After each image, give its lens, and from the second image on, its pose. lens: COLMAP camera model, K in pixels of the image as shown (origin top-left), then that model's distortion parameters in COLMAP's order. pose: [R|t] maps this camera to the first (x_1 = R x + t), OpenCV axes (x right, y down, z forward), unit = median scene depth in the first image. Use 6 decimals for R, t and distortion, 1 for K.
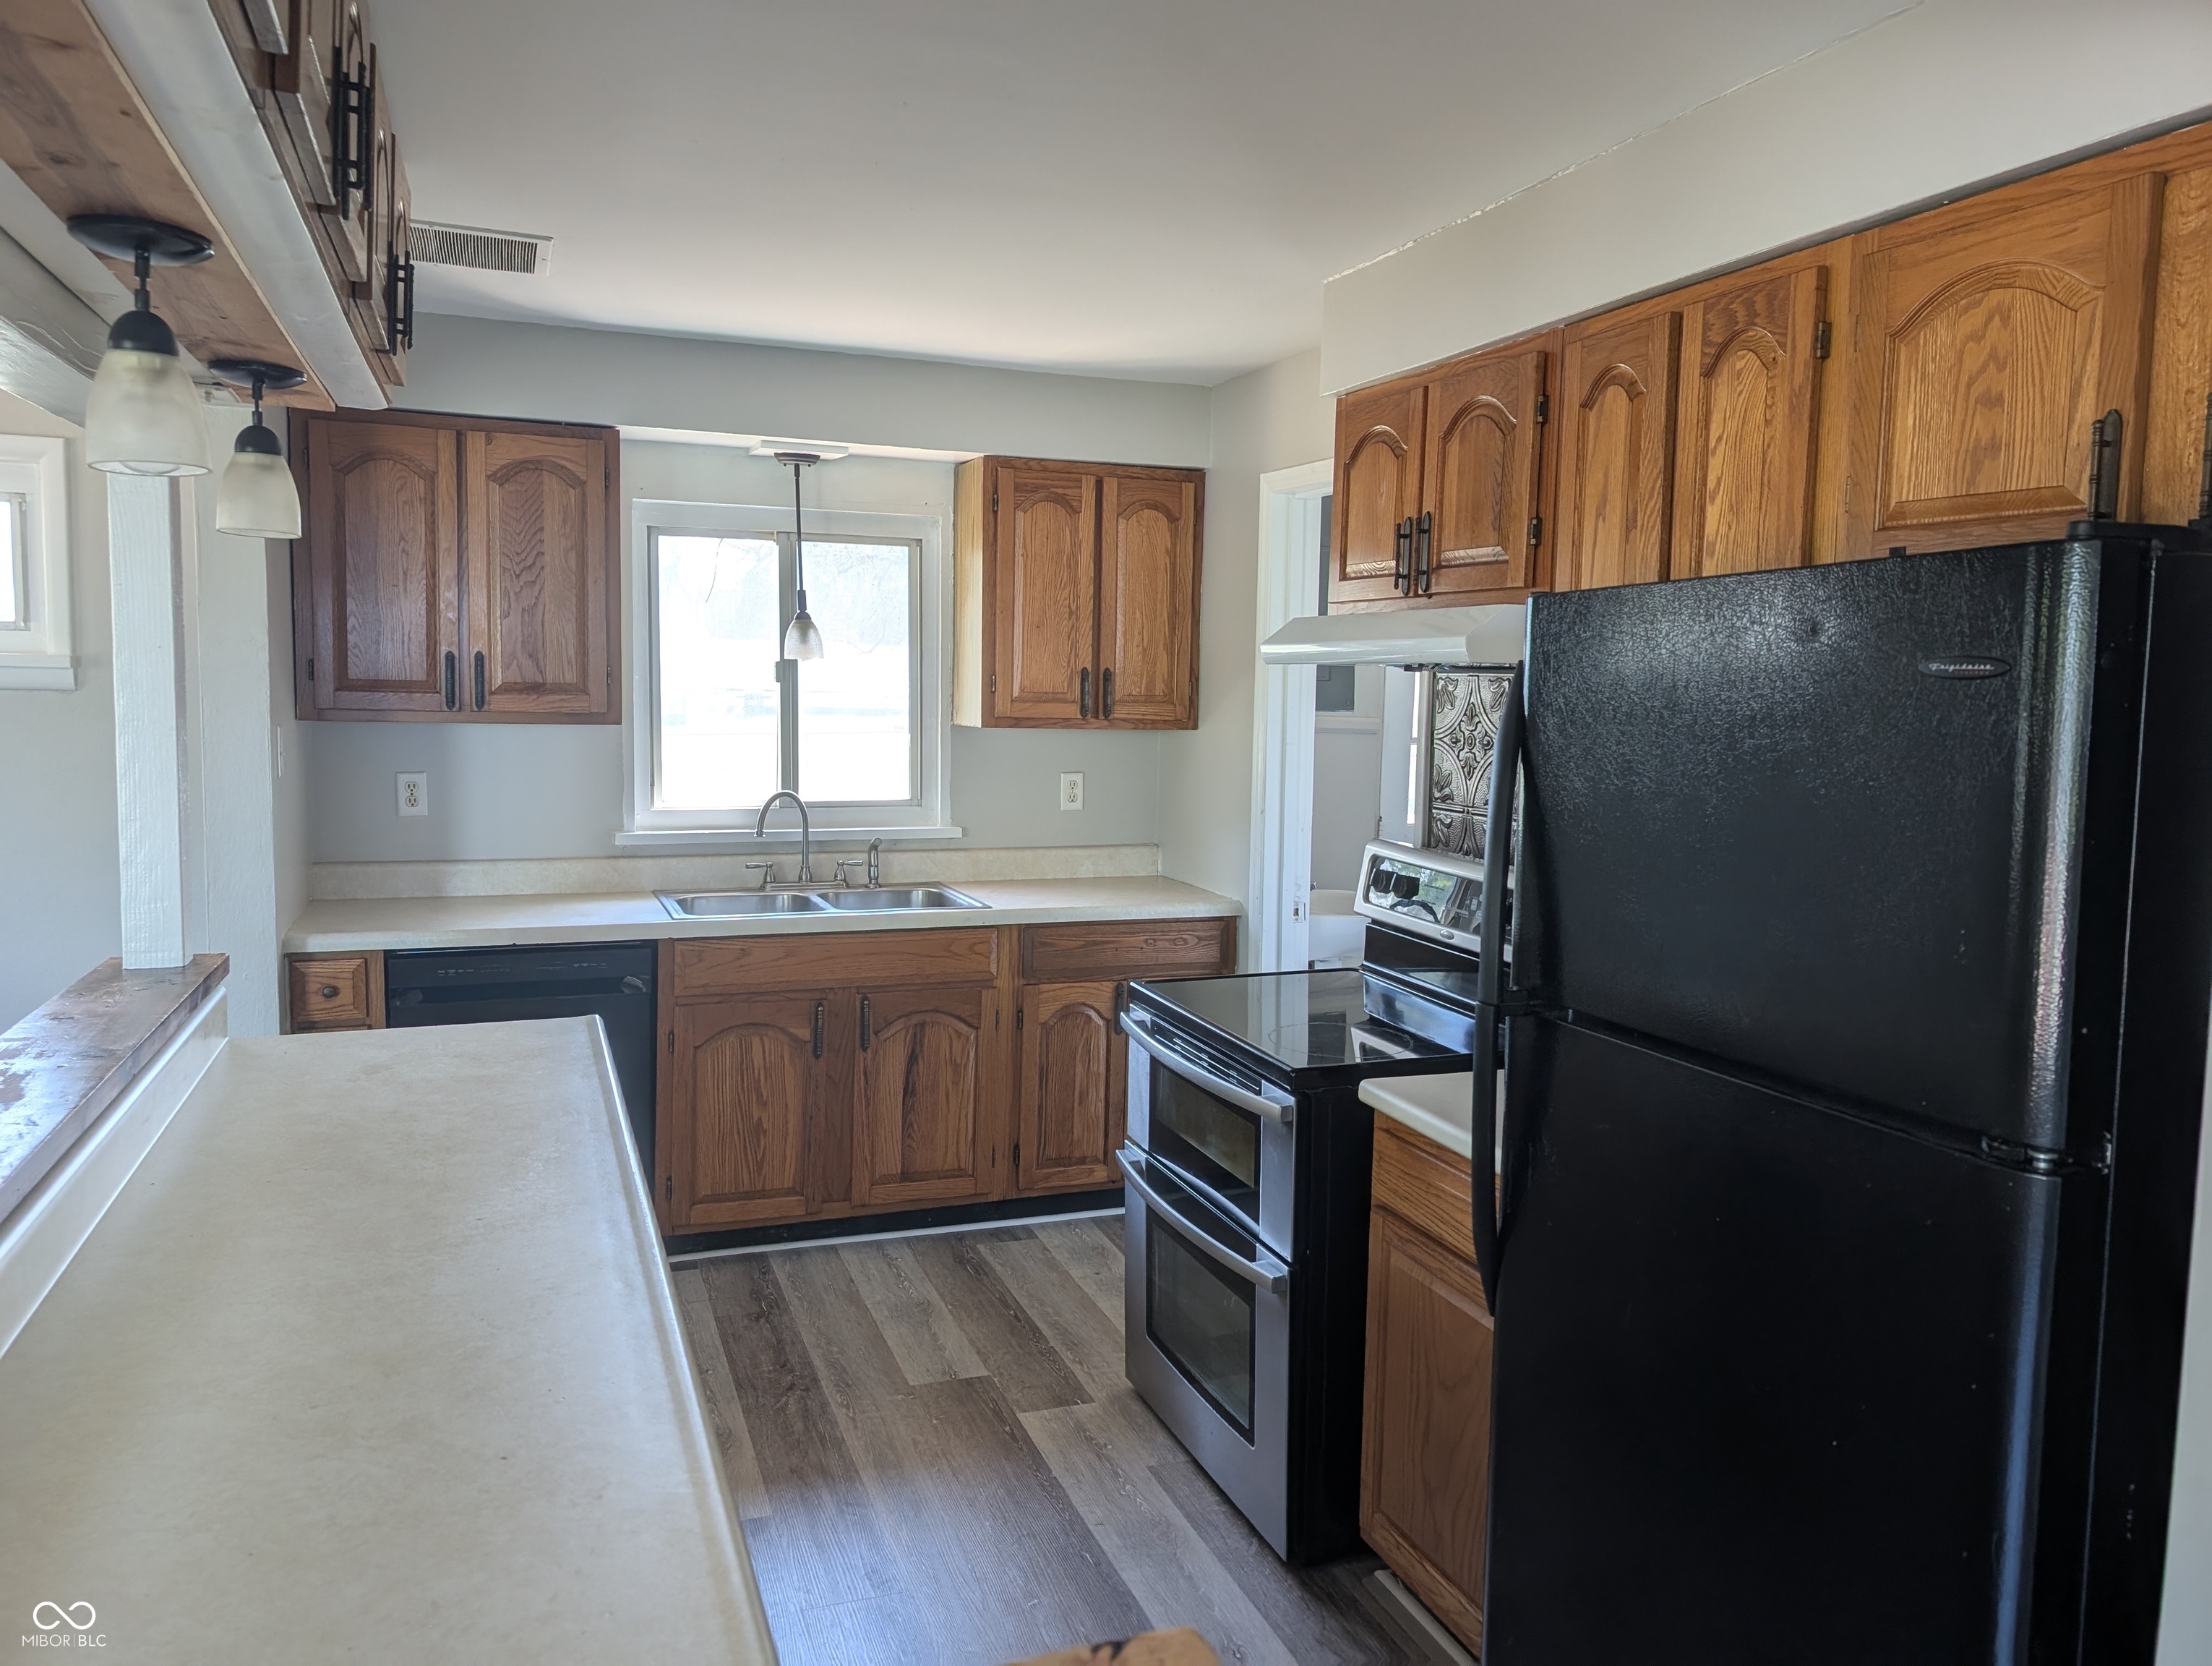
lens RADIAL K [[1569.5, 0, 1127.4], [0, 1569.5, 842.1], [0, 0, 1]] dist [0.004031, -0.001748]
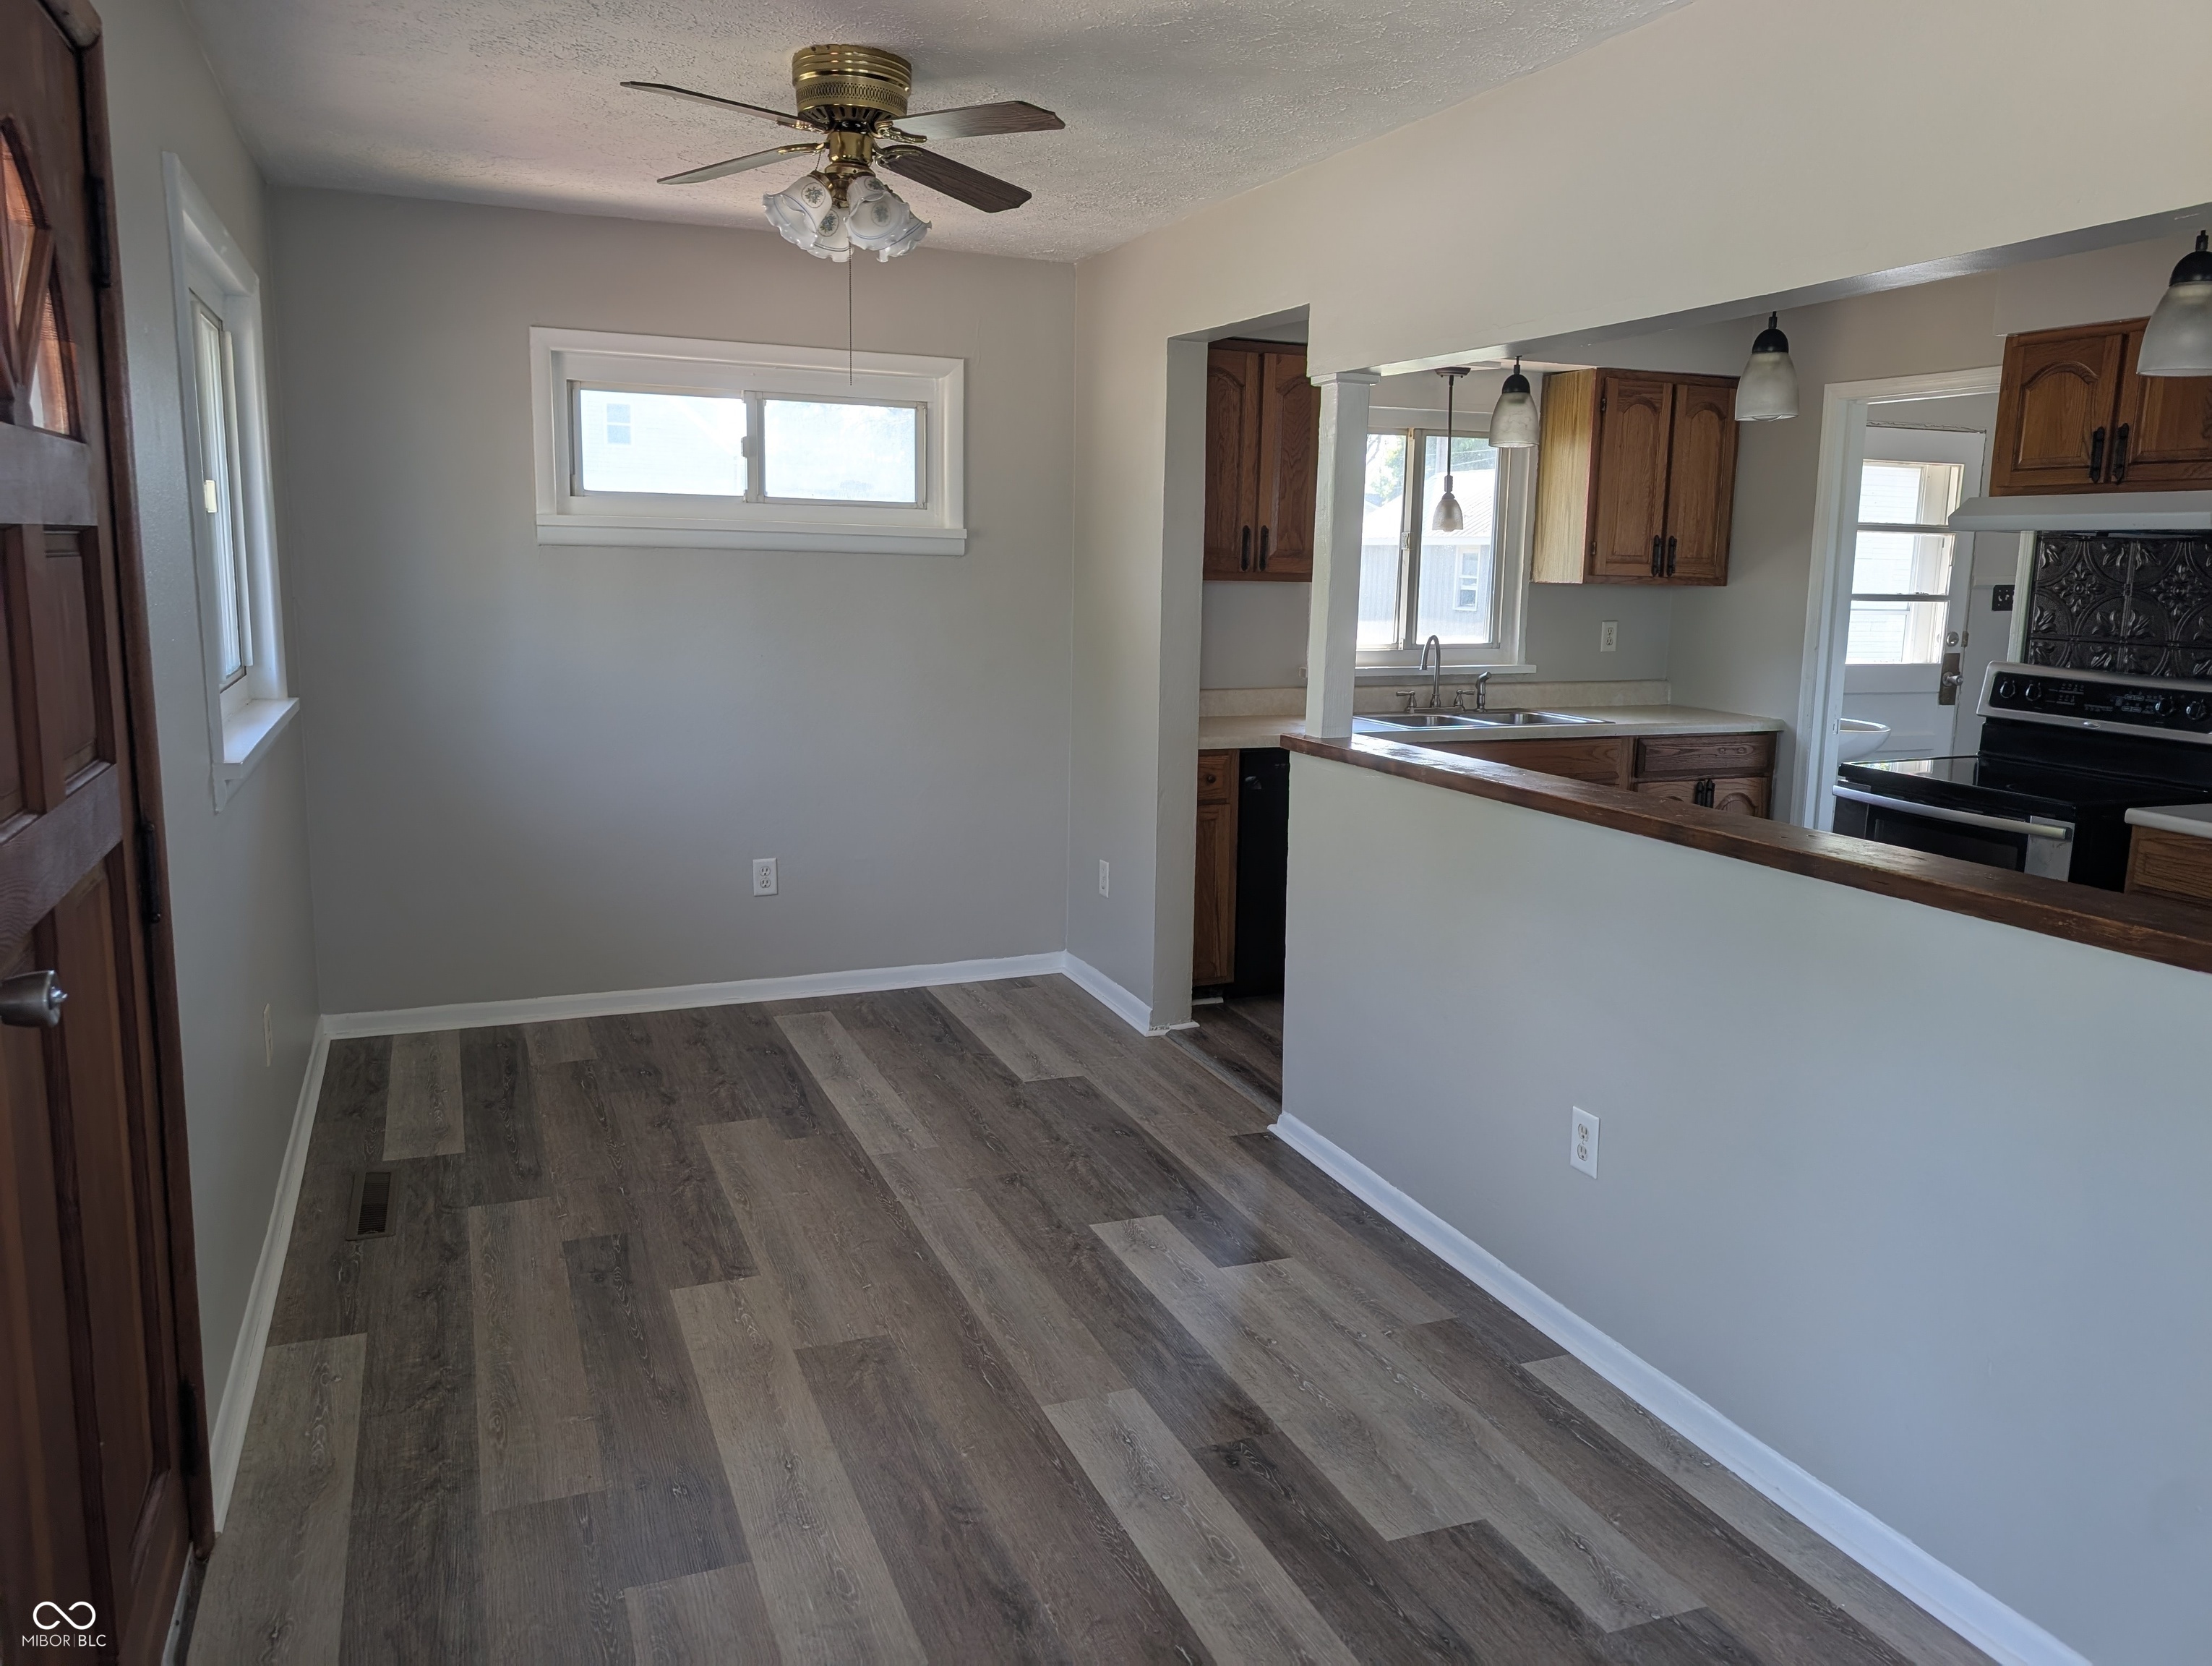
lens RADIAL K [[1598.8, 0, 1106.0], [0, 1598.8, 833.0], [0, 0, 1]] dist [-0.004127, -0.003379]
pose [[0.999941, -0.006257, 0.008920, -0.490467], [0.005612, 0.997484, 0.070674, 0.034593], [-0.009339, -0.070620, 0.997460, -0.303832]]
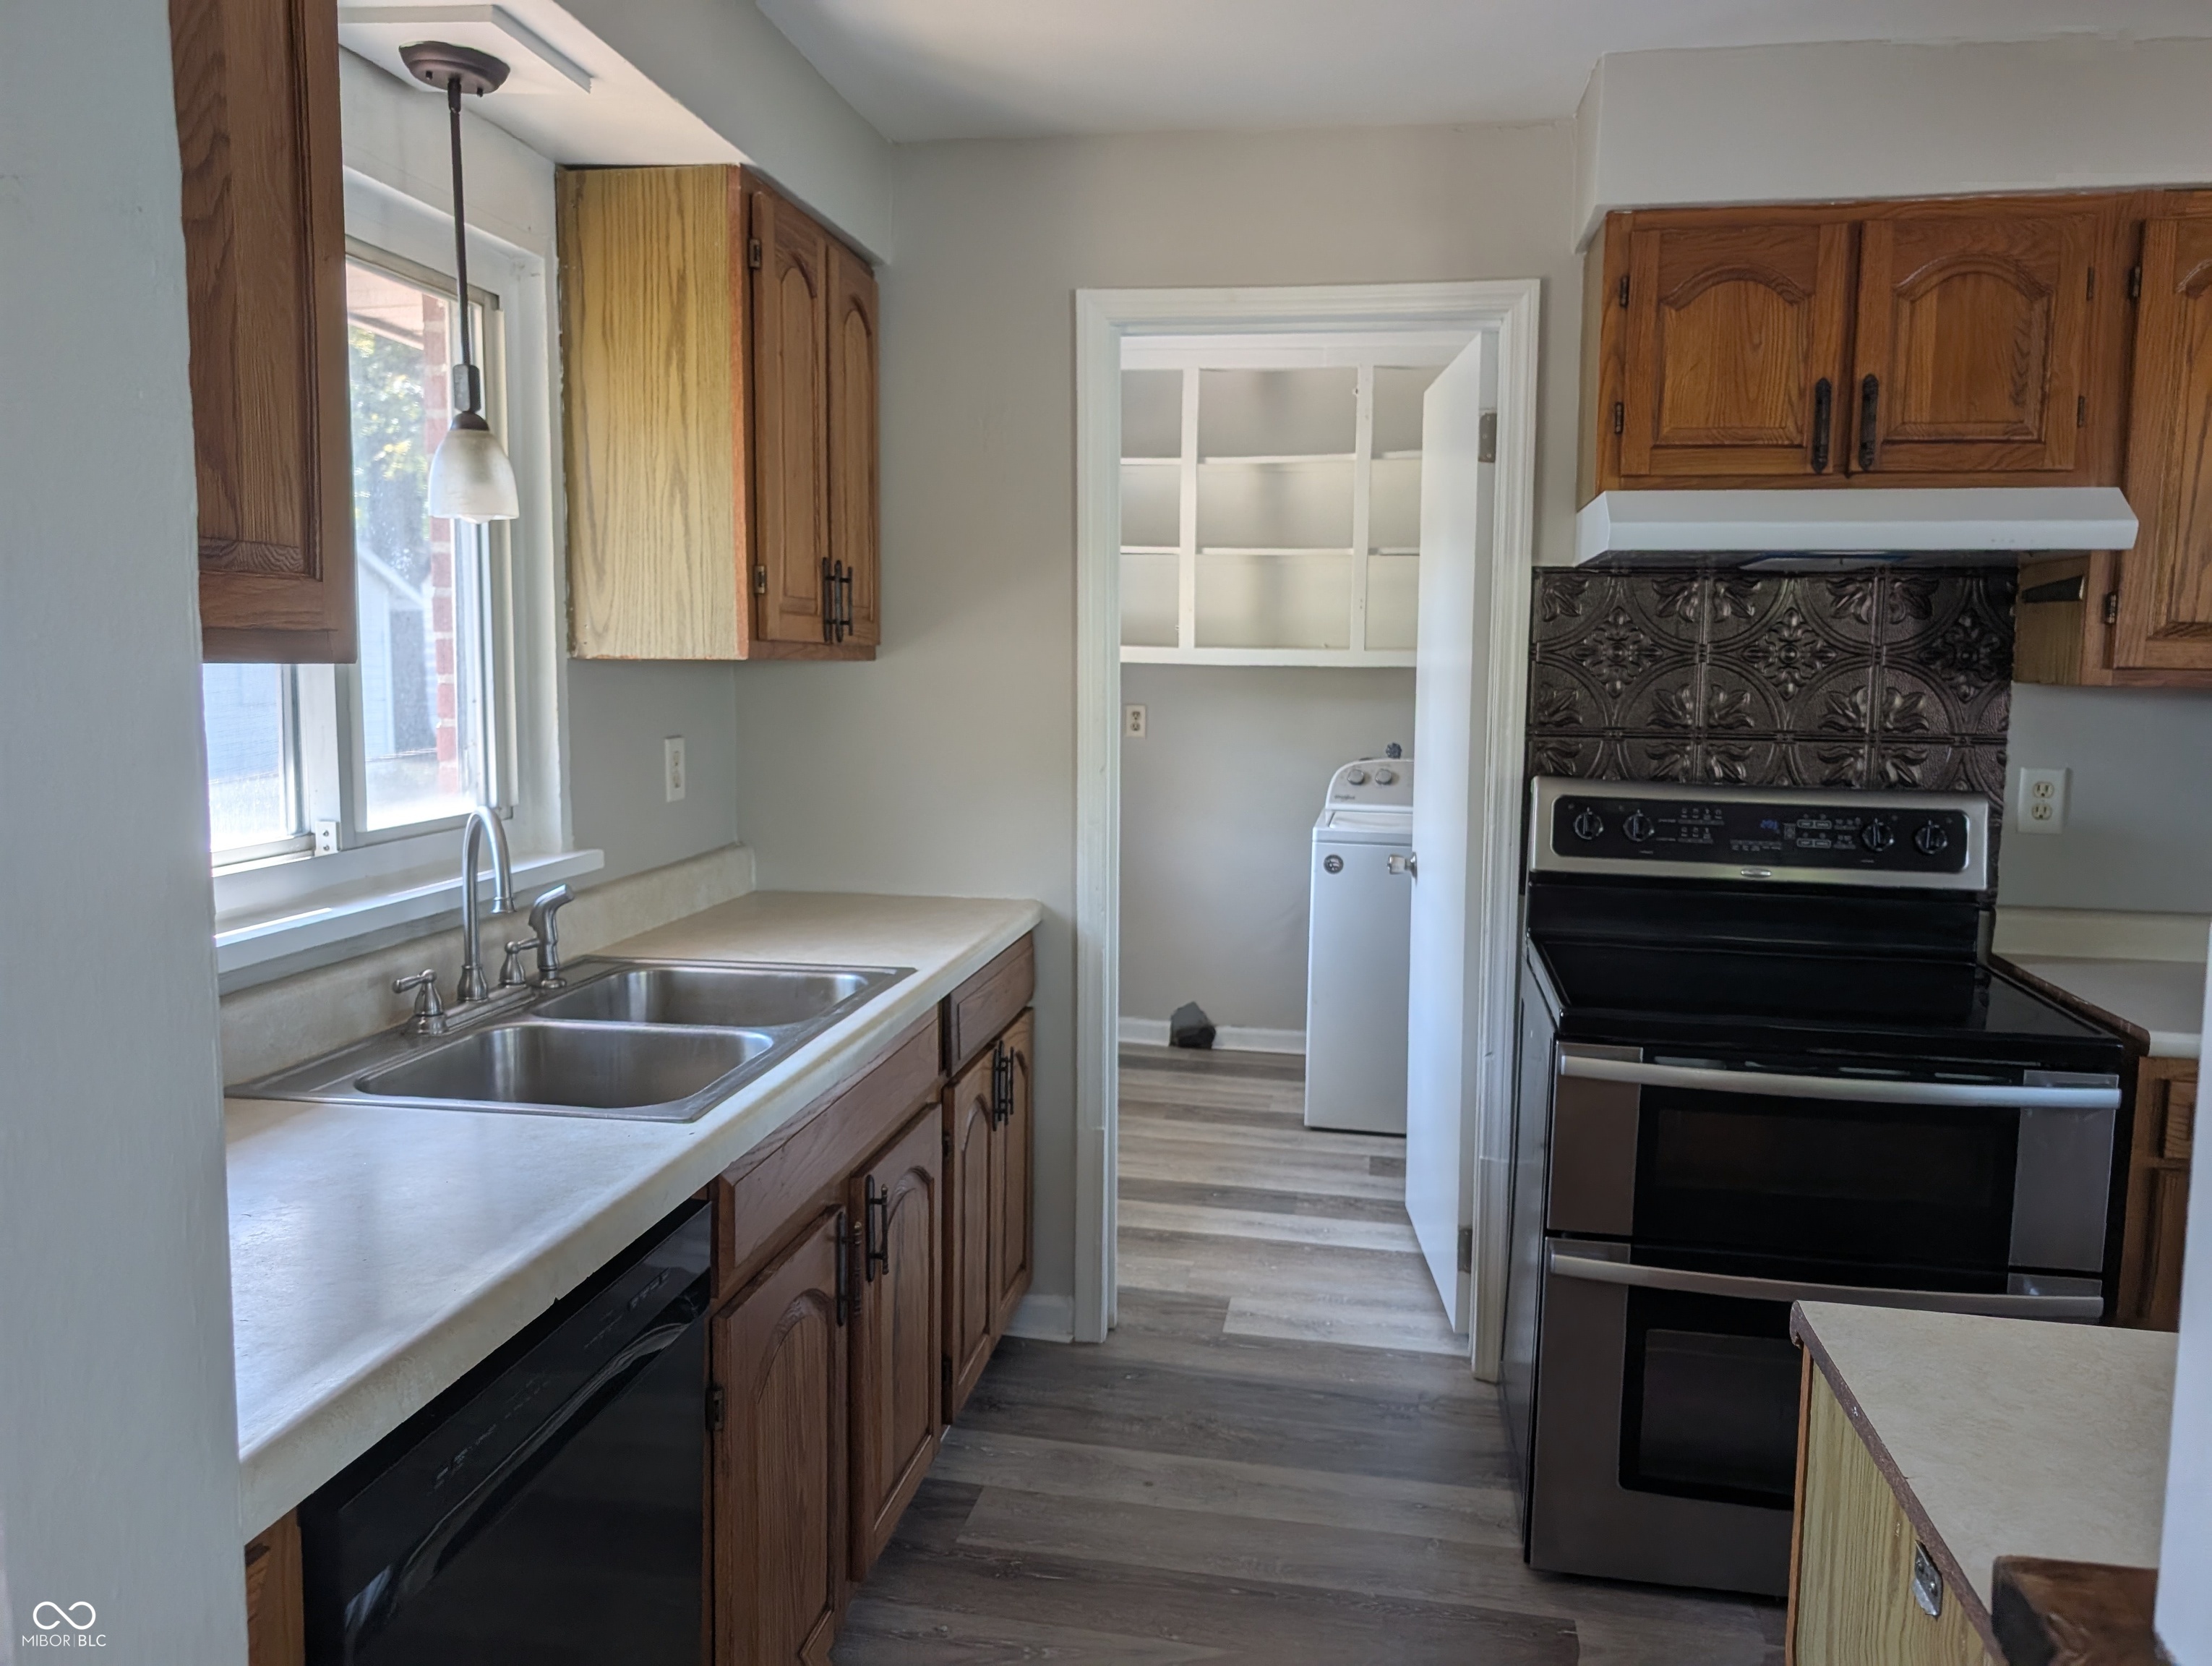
lens RADIAL K [[1598.8, 0, 1106.0], [0, 1598.8, 833.0], [0, 0, 1]] dist [-0.004127, -0.003379]
pose [[0.519428, -0.109547, 0.847463, -0.511317], [0.088543, 0.993310, 0.074129, -0.042697], [-0.849914, 0.036532, 0.525653, 0.592408]]
